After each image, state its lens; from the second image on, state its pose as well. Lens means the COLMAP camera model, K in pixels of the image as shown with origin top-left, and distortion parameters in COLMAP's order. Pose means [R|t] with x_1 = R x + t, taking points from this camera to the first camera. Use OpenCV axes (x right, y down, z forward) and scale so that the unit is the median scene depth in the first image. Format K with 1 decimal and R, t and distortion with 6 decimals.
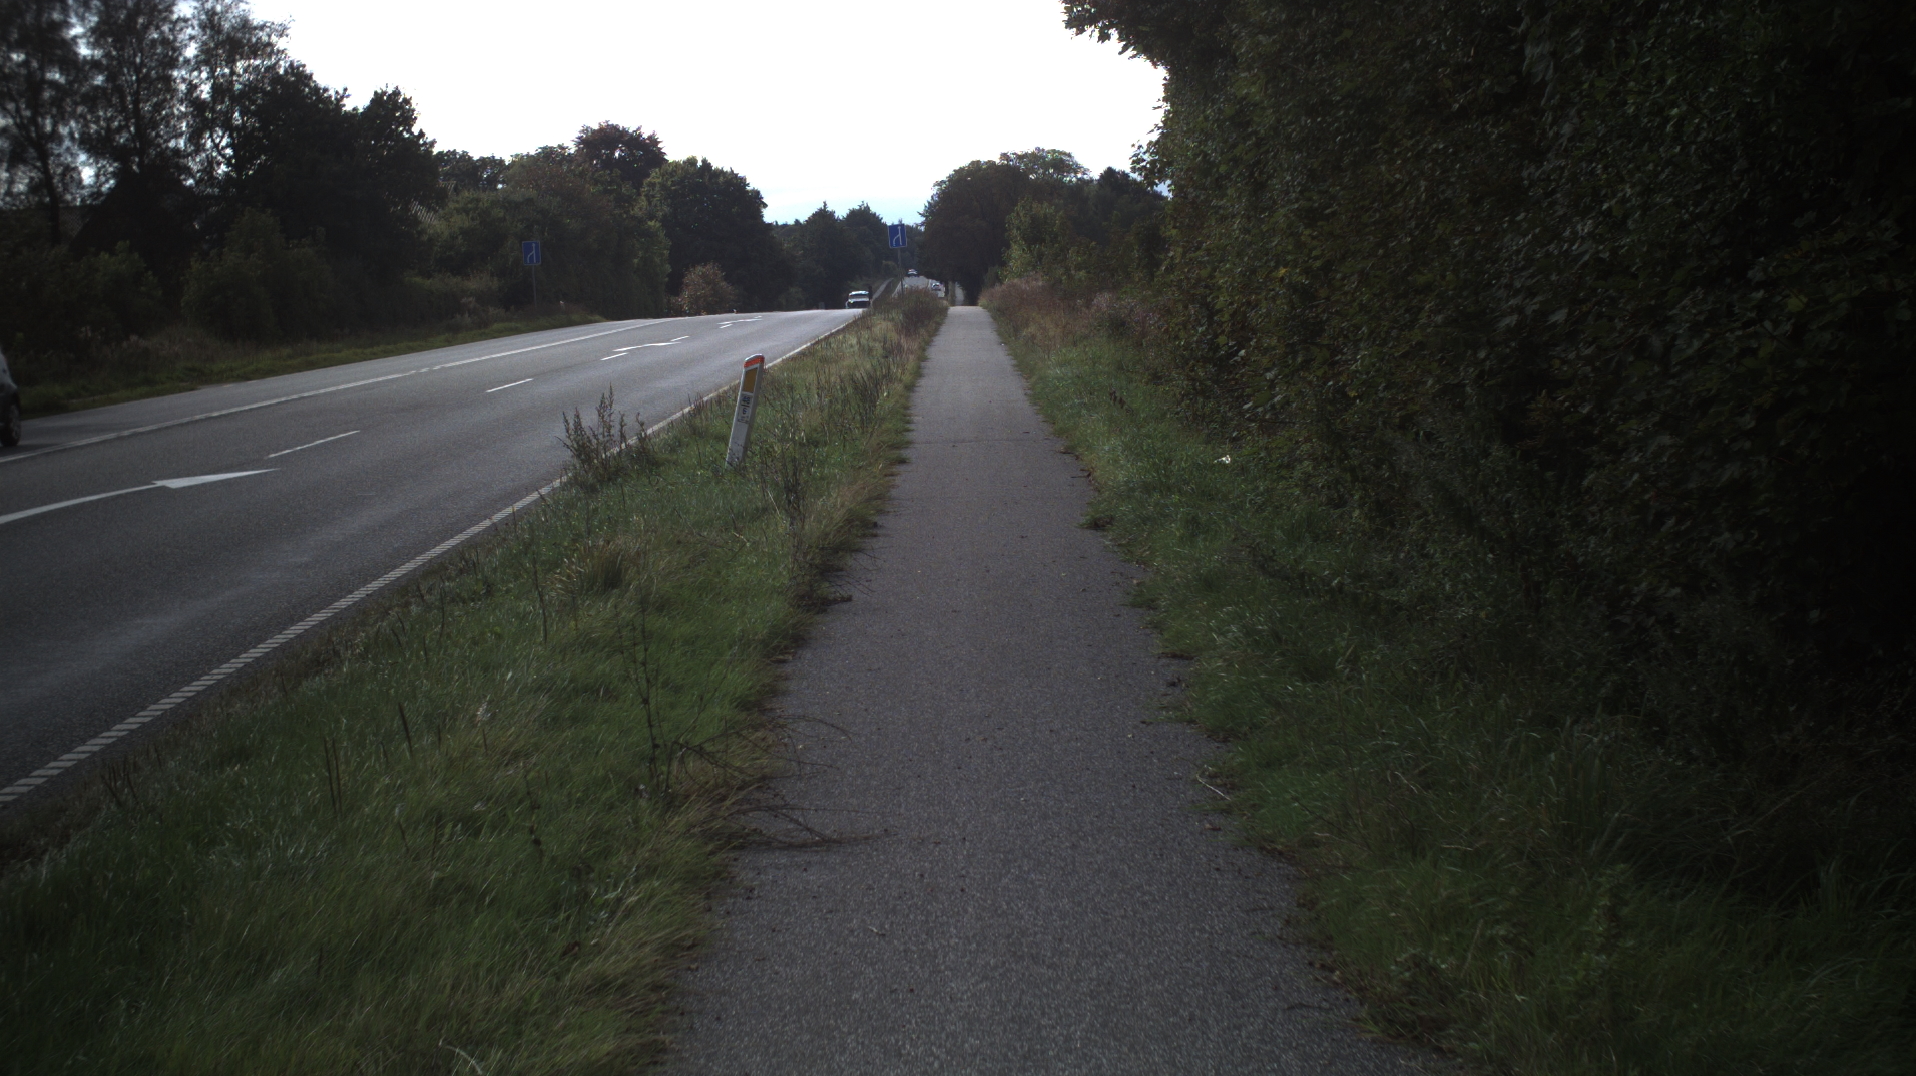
lens RADIAL K [[2058.4, 0, 956.5], [0, 2058.4, 526.3], [0, 0, 1]] dist [-0.098870, 0.006578]
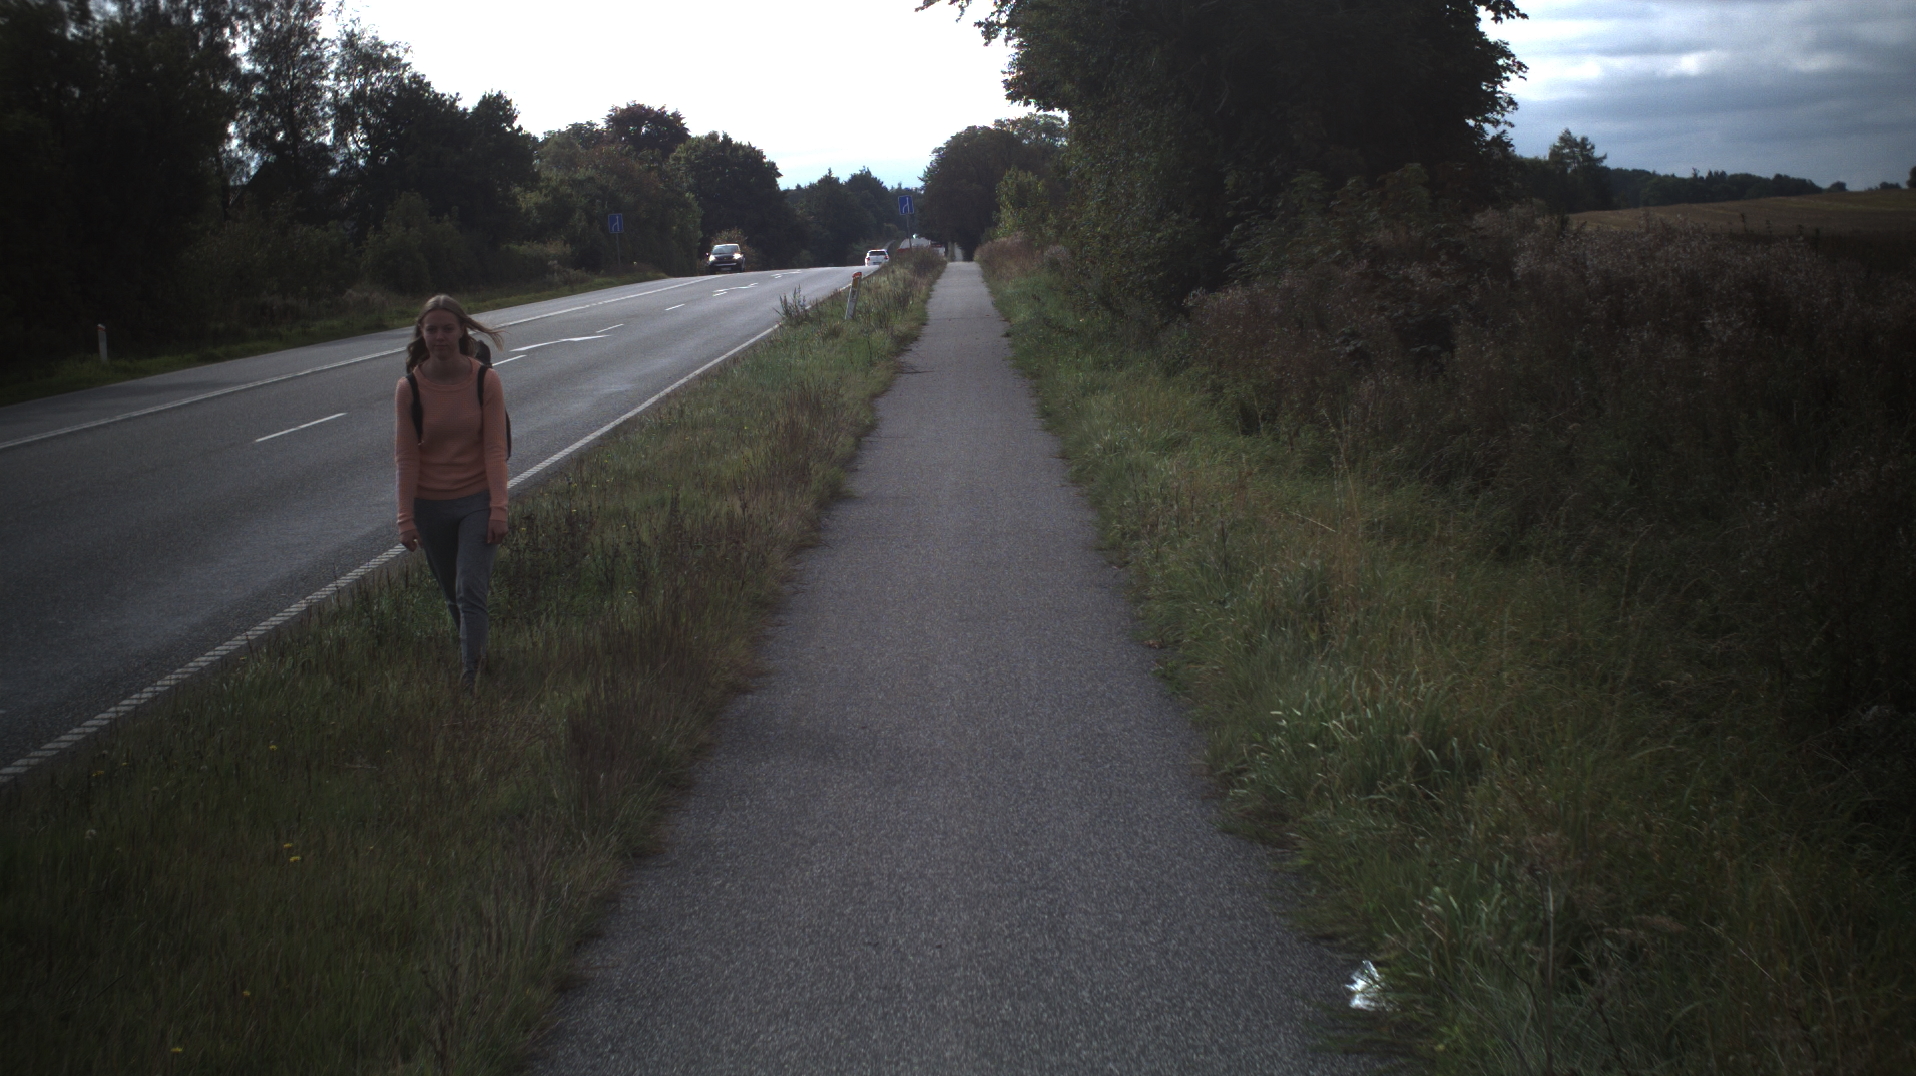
lens RADIAL K [[2058.4, 0, 956.5], [0, 2058.4, 526.3], [0, 0, 1]] dist [-0.098870, 0.006578]
pose [[0.999849, -0.017205, -0.002310, 0.001641], [0.017245, 0.999678, 0.018588, 0.031674], [0.001989, -0.018625, 0.999825, -0.253295]]
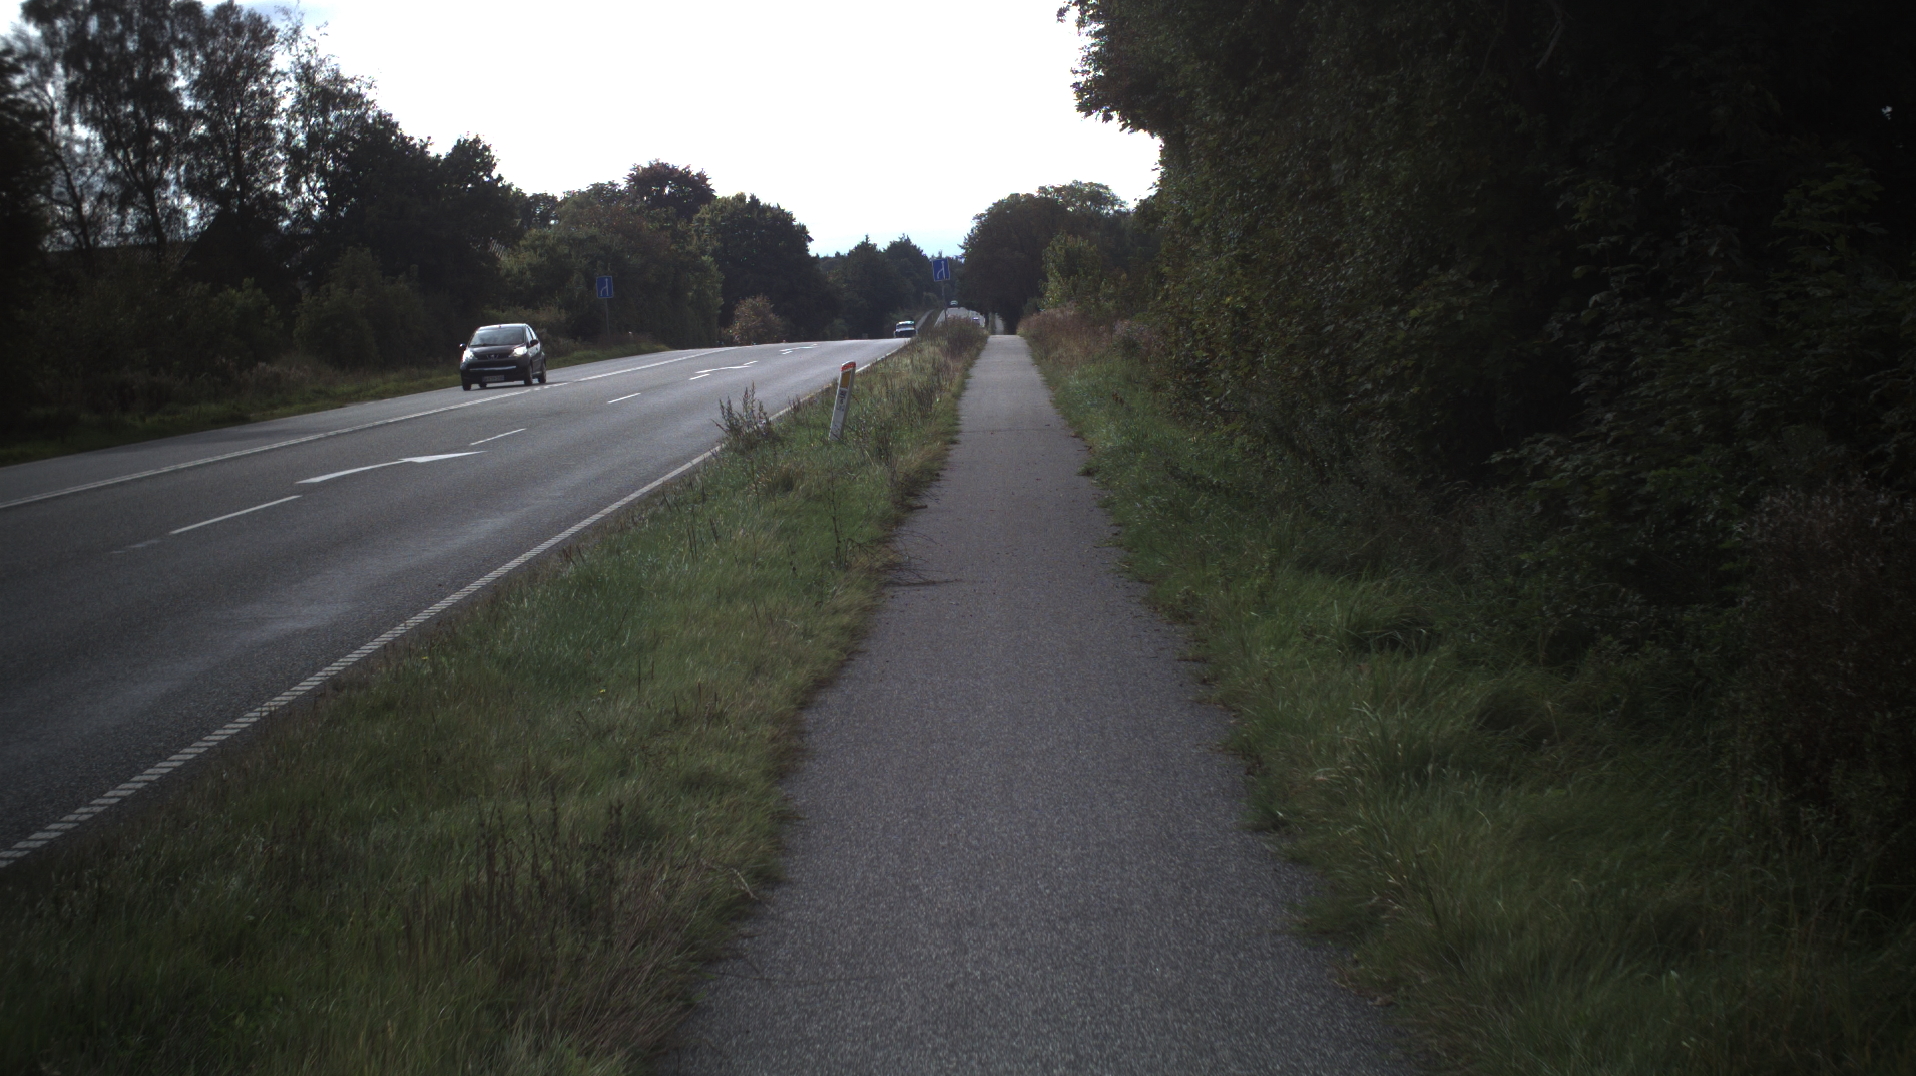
lens RADIAL K [[2062.8, 0, 958.0], [0, 2062.8, 538.0], [0, 0, 1]] dist [-0.077284, -0.007845]
pose [[0.999807, -0.004272, -0.019201, 0.000489], [0.004086, 0.999944, -0.009734, 0.010659], [0.019241, 0.009654, 0.999768, -0.084414]]
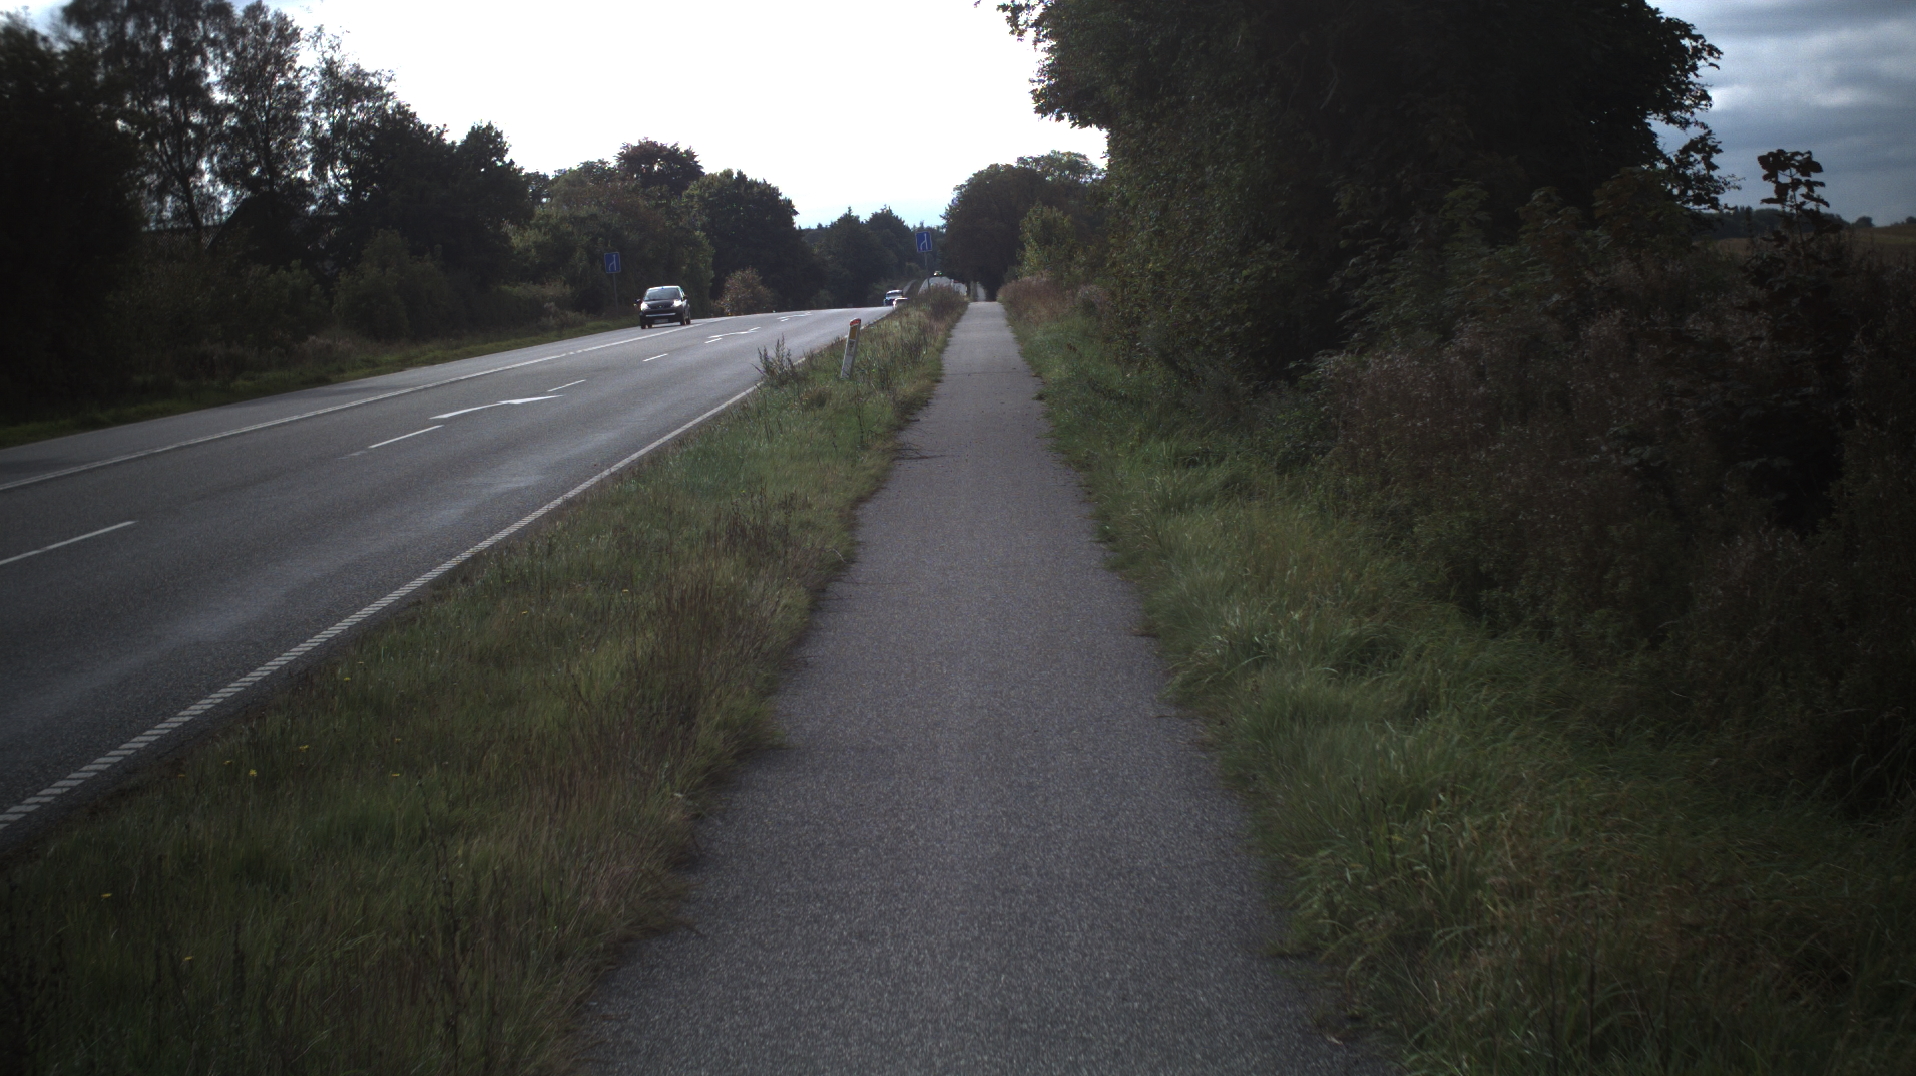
lens RADIAL K [[2061.0, 0, 958.0], [0, 2061.0, 538.0], [0, 0, 1]] dist [-0.091163, 0.007650]
pose [[0.999717, -0.020121, -0.012663, 0.002099], [0.020187, 0.999783, 0.005088, 0.021343], [0.012558, -0.005342, 0.999907, -0.168474]]
